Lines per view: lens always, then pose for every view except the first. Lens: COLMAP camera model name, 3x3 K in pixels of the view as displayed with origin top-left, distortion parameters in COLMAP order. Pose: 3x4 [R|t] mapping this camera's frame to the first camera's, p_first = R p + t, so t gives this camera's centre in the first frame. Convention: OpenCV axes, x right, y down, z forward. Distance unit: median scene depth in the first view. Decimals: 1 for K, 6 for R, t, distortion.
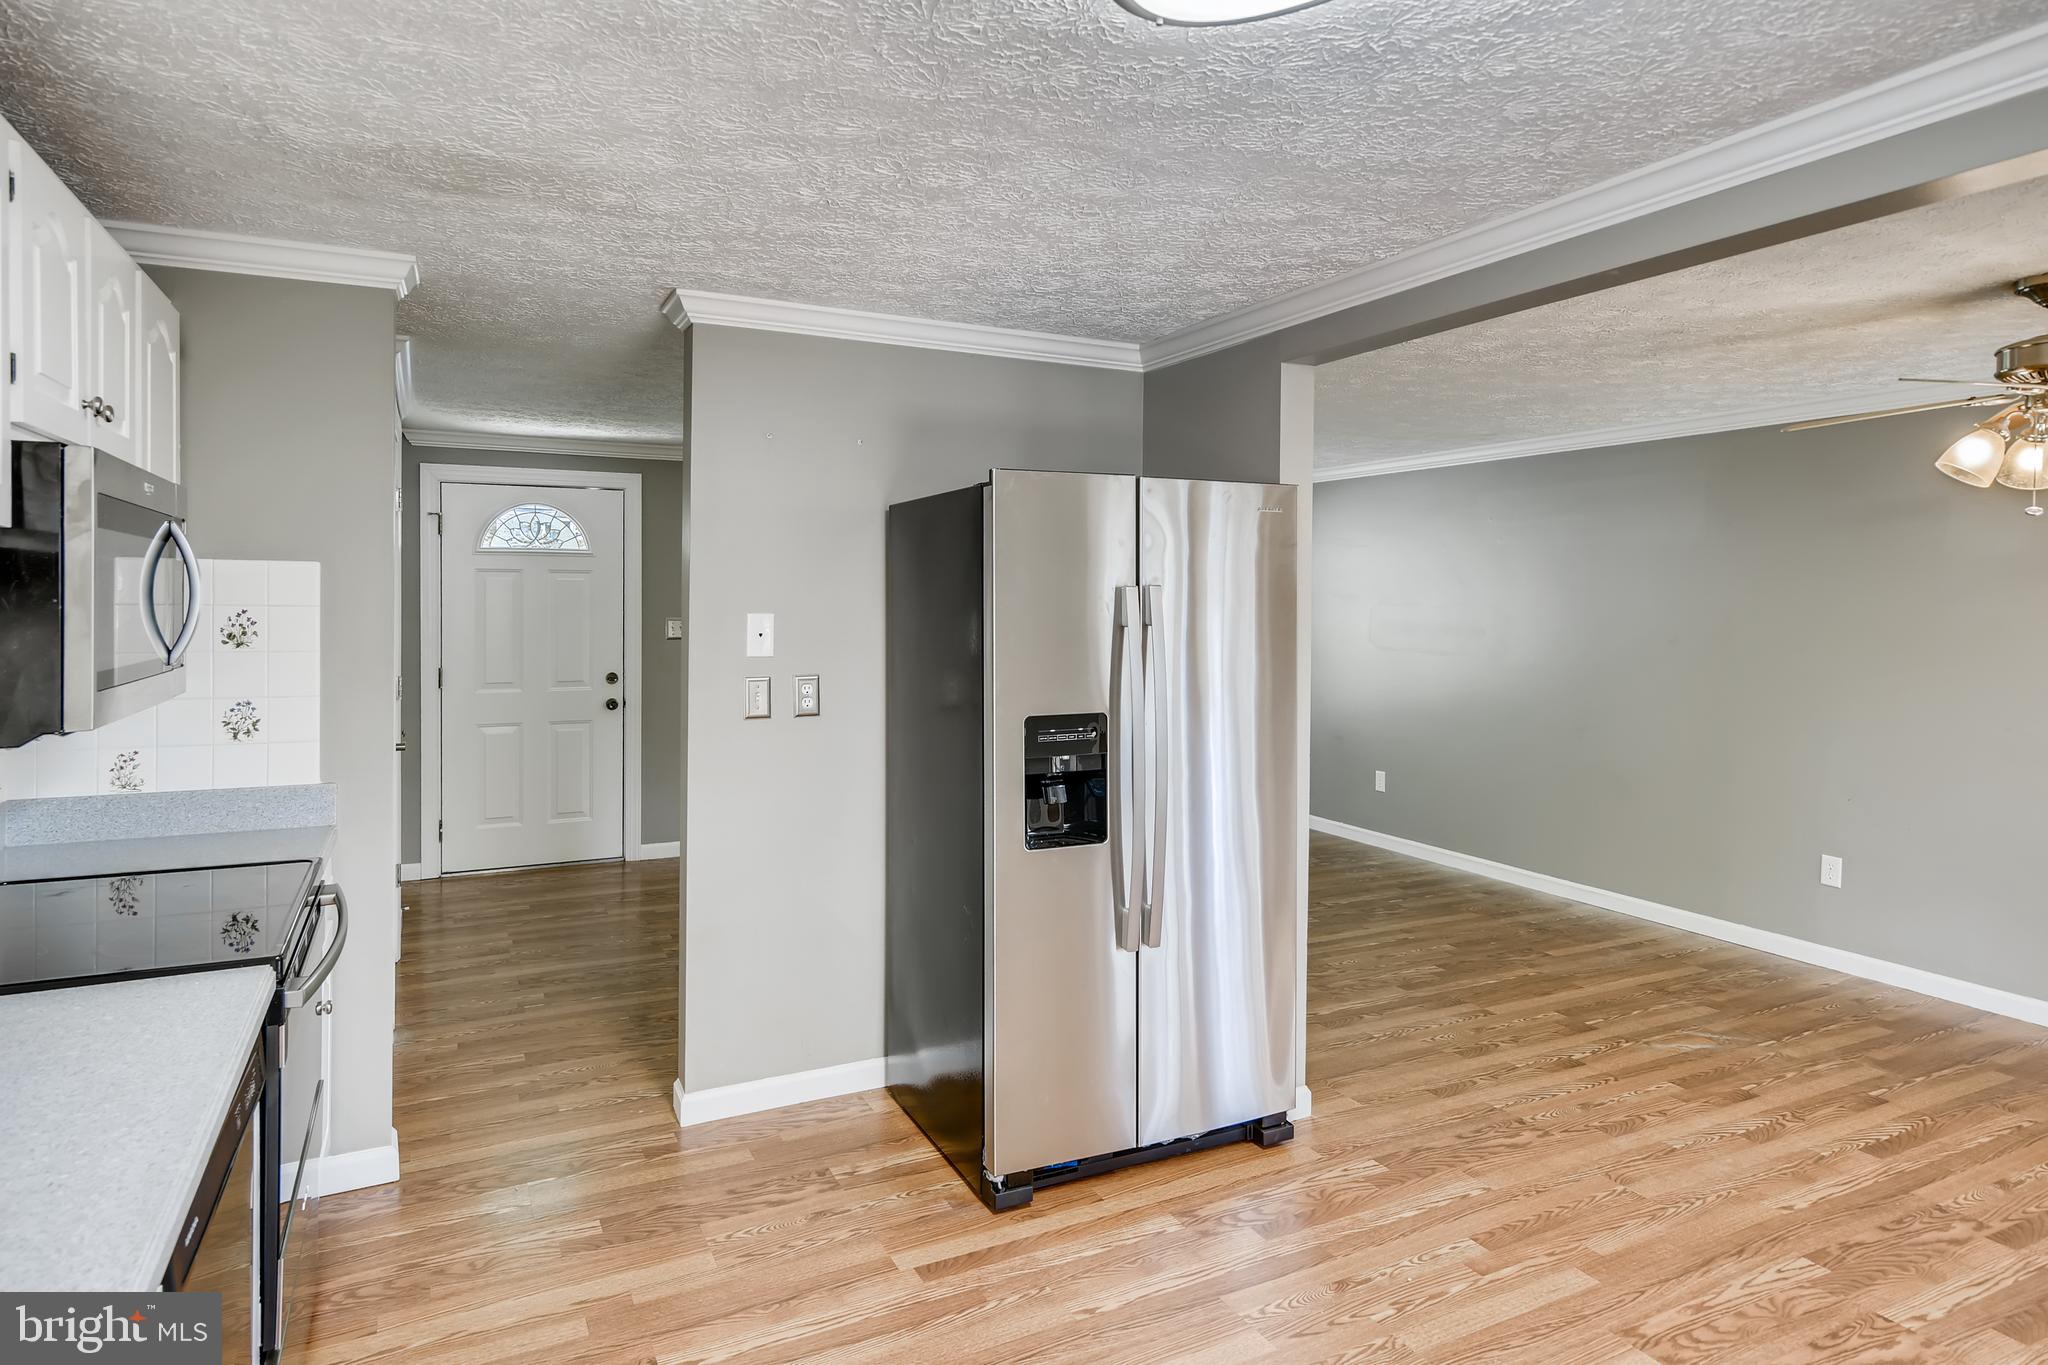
lens RADIAL K [[1165.4, 0, 1022.4], [0, 1165.4, 620.3], [0, 0, 1]] dist [0.002437, 0.000444]
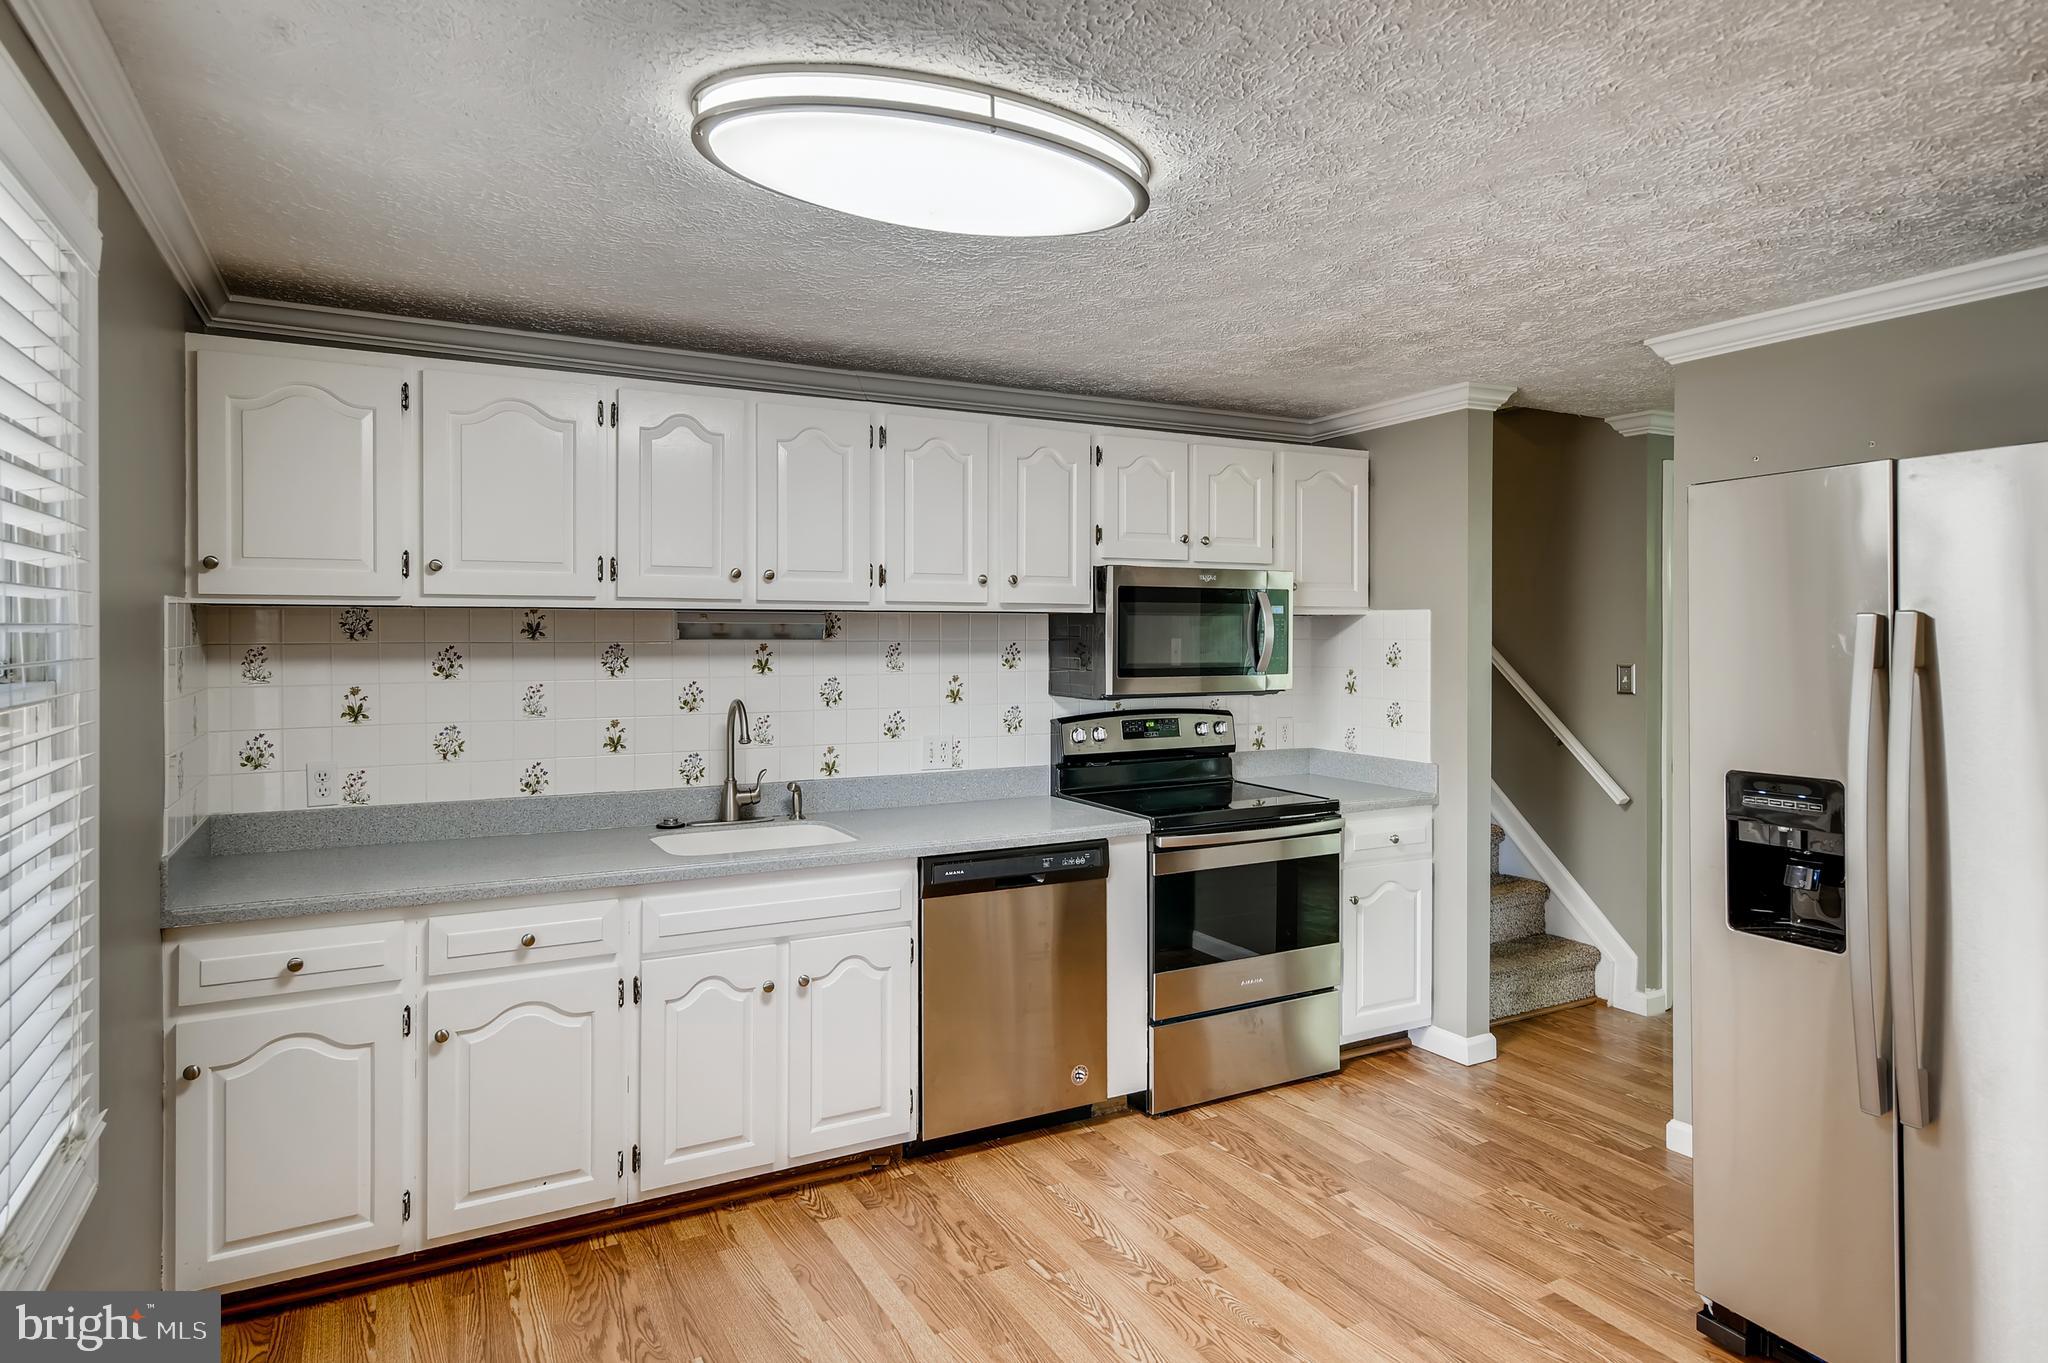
lens RADIAL K [[1159.0, 0, 1011.4], [0, 1159.0, 647.0], [0, 0, 1]] dist [0.003506, 0.000628]
pose [[0.022026, 0.005909, -0.999740, 0.830201], [-0.015402, 0.999866, 0.005570, -0.003929], [0.999639, 0.015275, 0.022114, 0.457120]]
